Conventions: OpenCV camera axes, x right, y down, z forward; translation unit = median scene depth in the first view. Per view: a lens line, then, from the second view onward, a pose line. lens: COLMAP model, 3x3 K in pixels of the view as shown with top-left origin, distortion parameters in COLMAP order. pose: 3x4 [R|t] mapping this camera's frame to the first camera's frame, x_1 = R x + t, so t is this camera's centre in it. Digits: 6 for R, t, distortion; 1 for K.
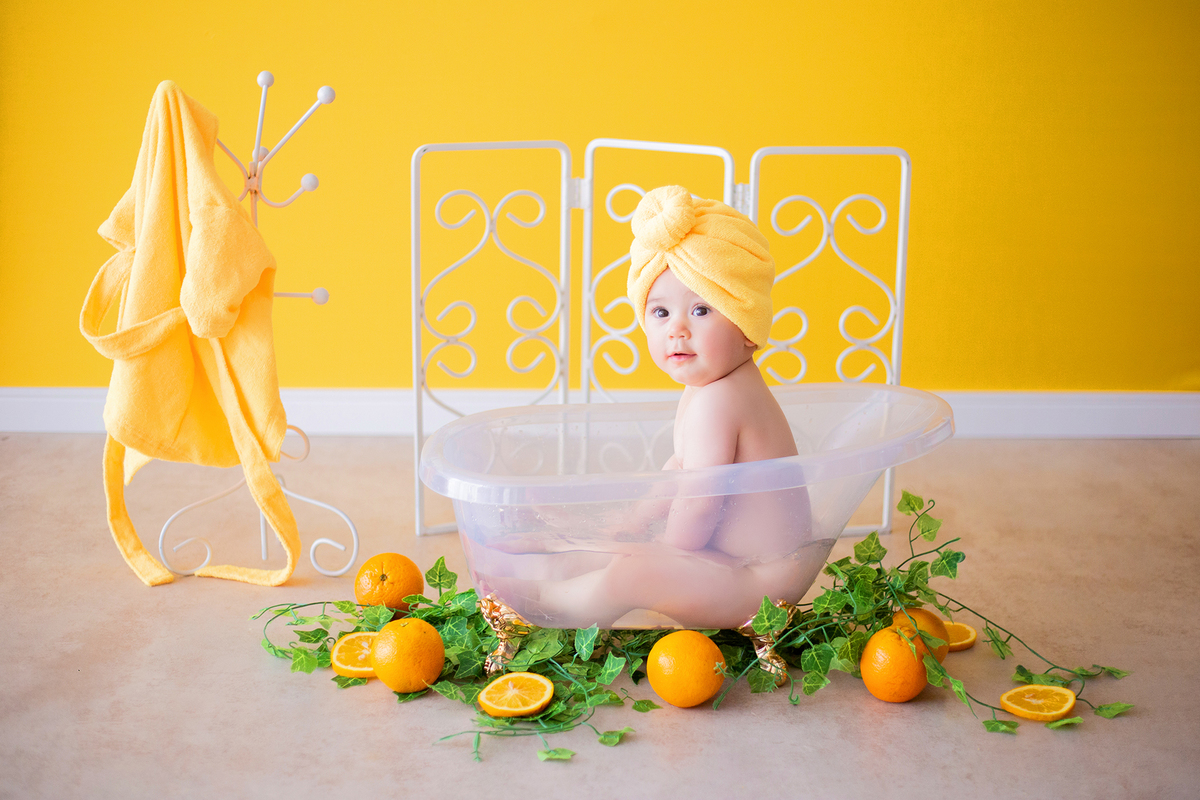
lens RADIAL K [[1743.5, 0, 600.0], [0, 1743.5, 400.0], [0, 0, 1]] dist [-0.119045, -0.037417]
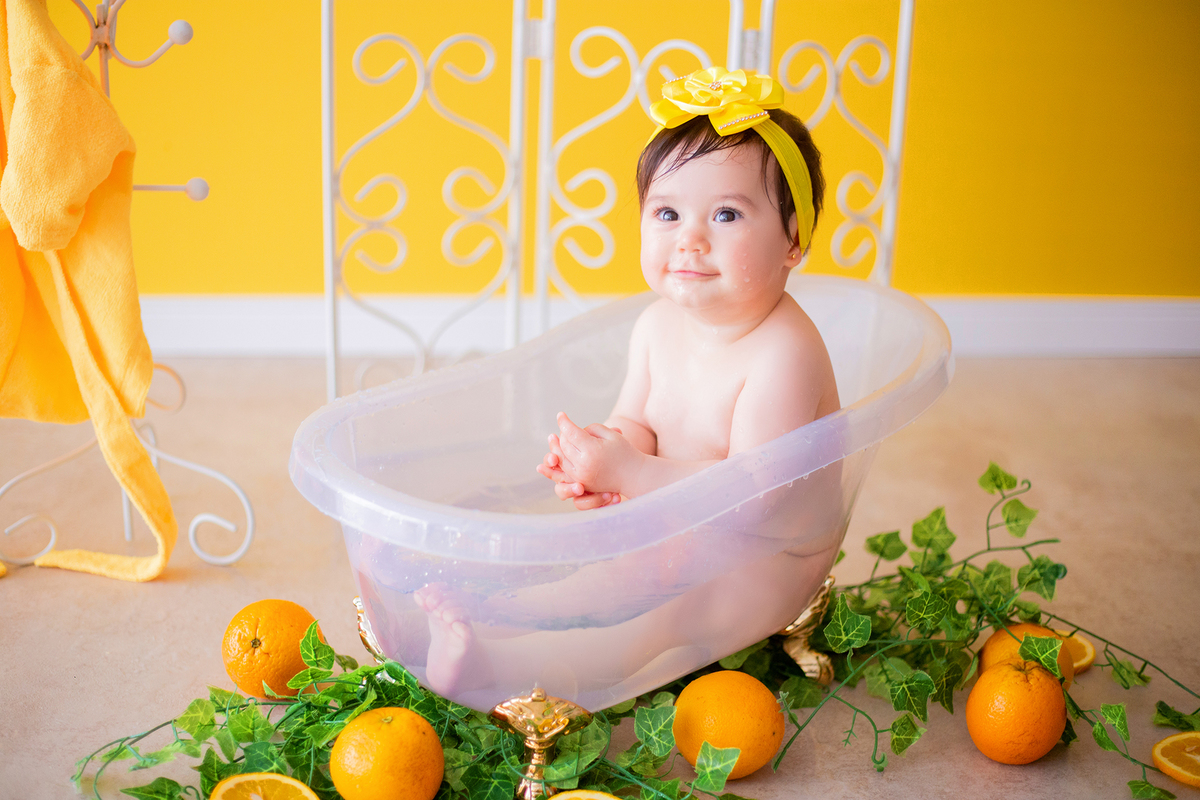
lens RADIAL K [[1727.6, 0, 600.0], [0, 1727.6, 400.0], [0, 0, 1]] dist [-0.130381, -0.022287]
pose [[0.997768, -0.005979, 0.066507, -0.045995], [0.000941, 0.997144, 0.075518, -0.029292], [-0.066768, -0.075286, 0.994924, 0.303066]]
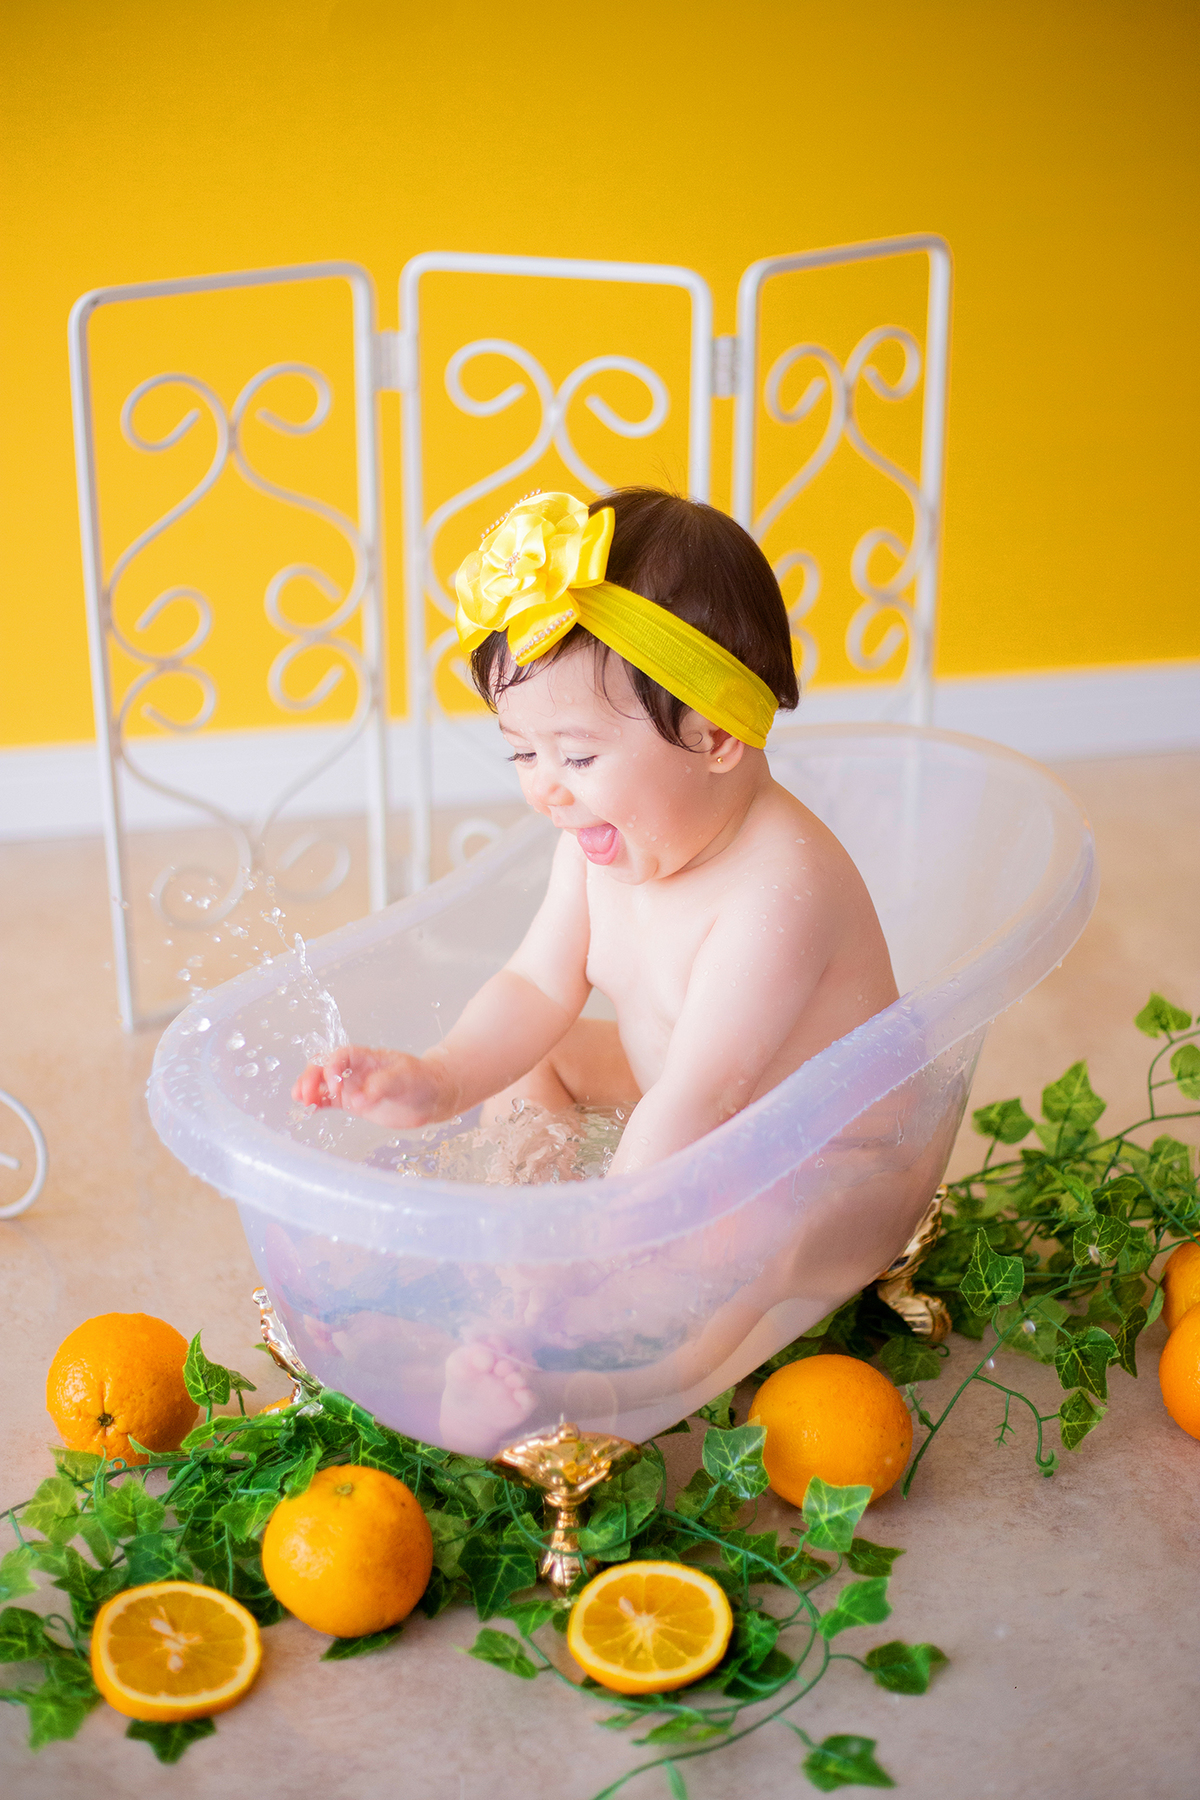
lens RADIAL K [[2591.4, 0, 600.0], [0, 2591.4, 900.0], [0, 0, 1]] dist [-0.130381, -0.022287]
pose [[0.983336, -0.085361, 0.160510, -0.110369], [0.062226, 0.987618, 0.144010, -0.095398], [-0.170816, -0.131622, 0.976472, 0.317286]]
